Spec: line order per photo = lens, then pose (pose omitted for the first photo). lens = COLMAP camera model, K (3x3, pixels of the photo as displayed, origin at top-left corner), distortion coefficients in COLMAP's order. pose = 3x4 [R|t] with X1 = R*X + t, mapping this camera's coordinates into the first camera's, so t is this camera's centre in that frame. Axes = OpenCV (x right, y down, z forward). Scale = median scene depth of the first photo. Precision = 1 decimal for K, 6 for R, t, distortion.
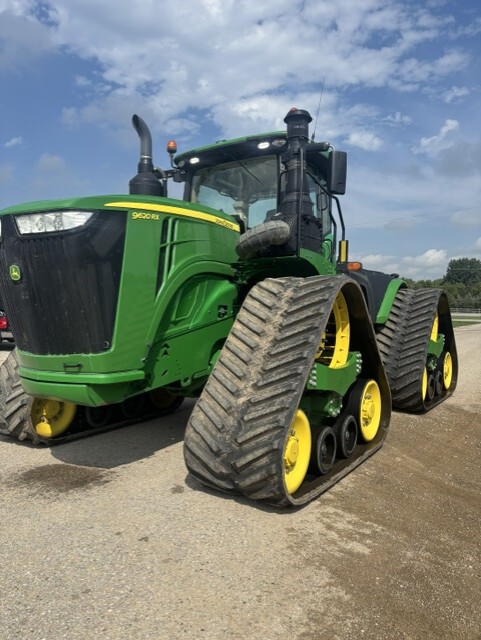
lens RADIAL K [[486.7, 0, 240.5], [0, 486.7, 320.0], [0, 0, 1]] dist [-0.003238, -0.001191]
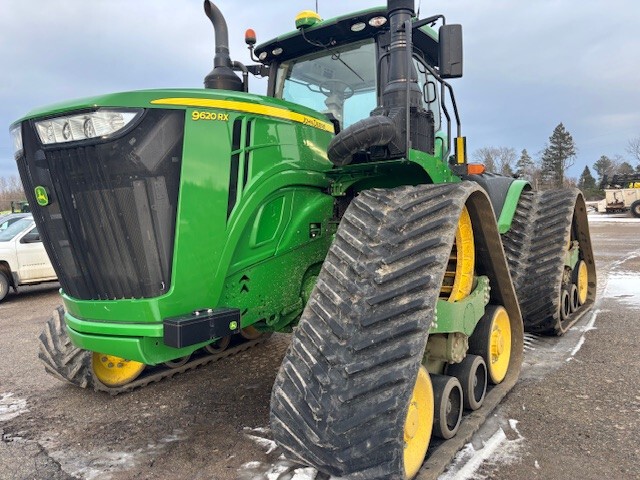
lens RADIAL K [[478.9, 0, 320.0], [0, 478.9, 240.0], [0, 0, 1]] dist [0.041864, 0.002042]
pose [[0.998435, -0.033865, -0.044499, 0.007179], [0.035456, 0.998742, 0.035471, -0.030364], [0.043242, -0.036994, 0.998379, 0.194598]]
